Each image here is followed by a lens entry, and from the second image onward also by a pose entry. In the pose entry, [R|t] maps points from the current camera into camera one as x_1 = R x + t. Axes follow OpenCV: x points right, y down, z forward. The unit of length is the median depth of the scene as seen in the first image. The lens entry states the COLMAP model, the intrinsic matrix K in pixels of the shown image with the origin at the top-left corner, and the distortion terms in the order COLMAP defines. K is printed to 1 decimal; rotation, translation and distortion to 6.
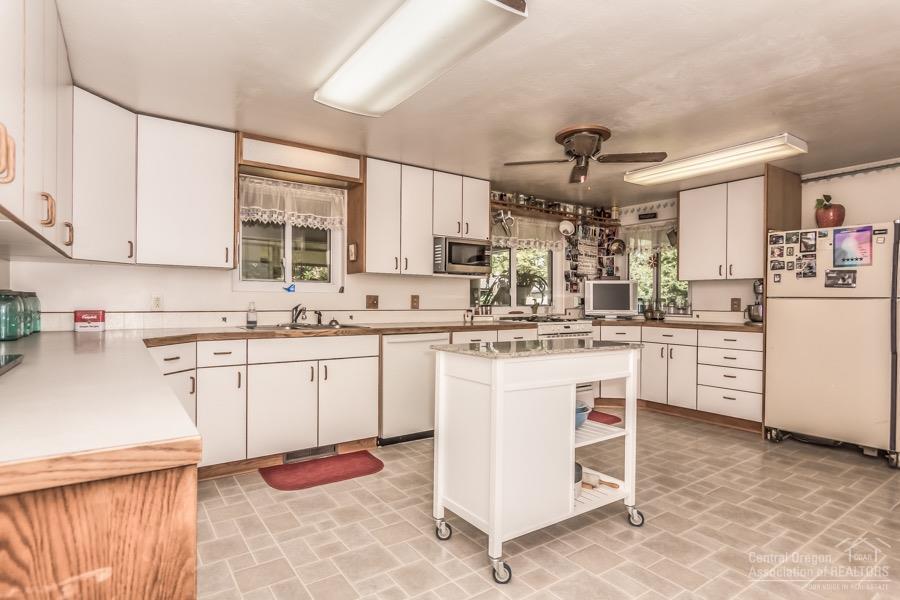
lens RADIAL K [[471.6, 0, 450.8], [0, 471.6, 303.2], [0, 0, 1]] dist [0.001308, 0.000829]
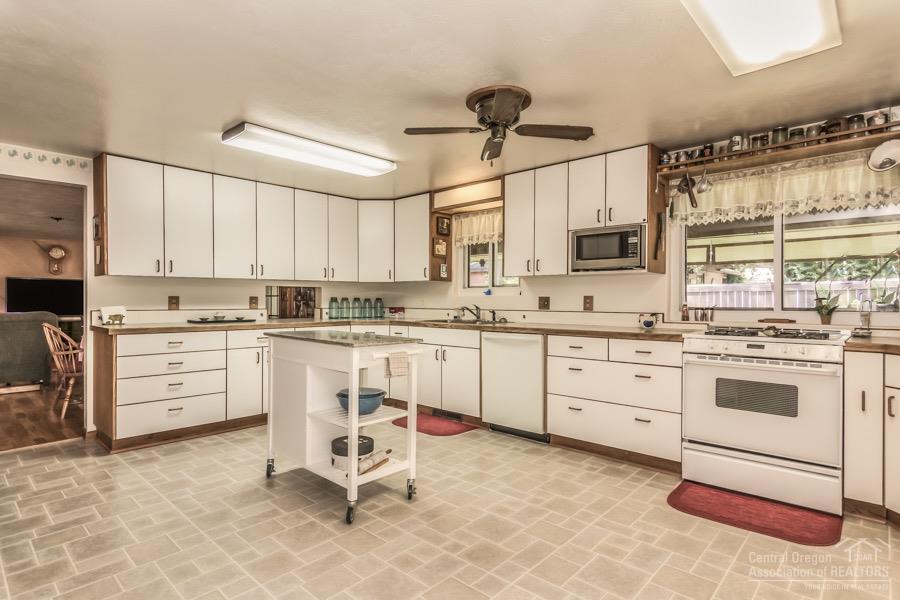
lens RADIAL K [[471.6, 0, 443.4], [0, 471.6, 303.8], [0, 0, 1]] dist [0.001308, 0.000829]
pose [[0.212492, 0.001716, -0.977161, 0.885254], [-0.004065, 0.999991, 0.000873, -0.001156], [0.977154, 0.003786, 0.212497, 0.606447]]
